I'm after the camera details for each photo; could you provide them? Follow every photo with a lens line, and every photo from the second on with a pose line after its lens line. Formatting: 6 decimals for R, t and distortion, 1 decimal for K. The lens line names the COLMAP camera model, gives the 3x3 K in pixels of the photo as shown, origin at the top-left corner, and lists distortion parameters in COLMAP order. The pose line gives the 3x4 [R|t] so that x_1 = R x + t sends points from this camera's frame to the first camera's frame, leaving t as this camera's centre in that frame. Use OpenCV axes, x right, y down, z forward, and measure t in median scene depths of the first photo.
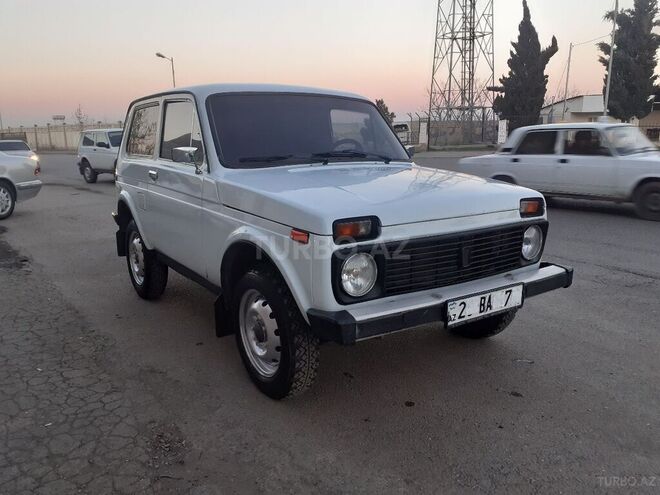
lens RADIAL K [[534.8, 0, 339.0], [0, 534.8, 243.4], [0, 0, 1]] dist [0.020447, -0.013834]
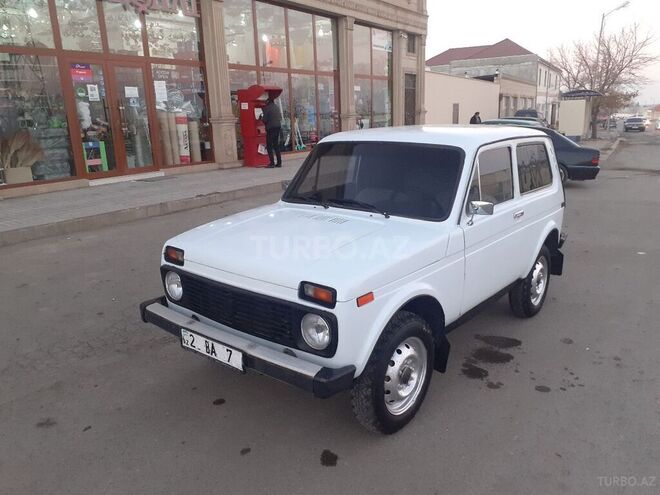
lens RADIAL K [[528.5, 0, 337.8], [0, 528.5, 248.8], [0, 0, 1]] dist [0.038752, -0.052497]
pose [[0.270060, 0.244972, -0.931158, 0.979284], [-0.181076, 0.962758, 0.200769, -0.271579], [0.945663, 0.114391, 0.304361, 0.625200]]
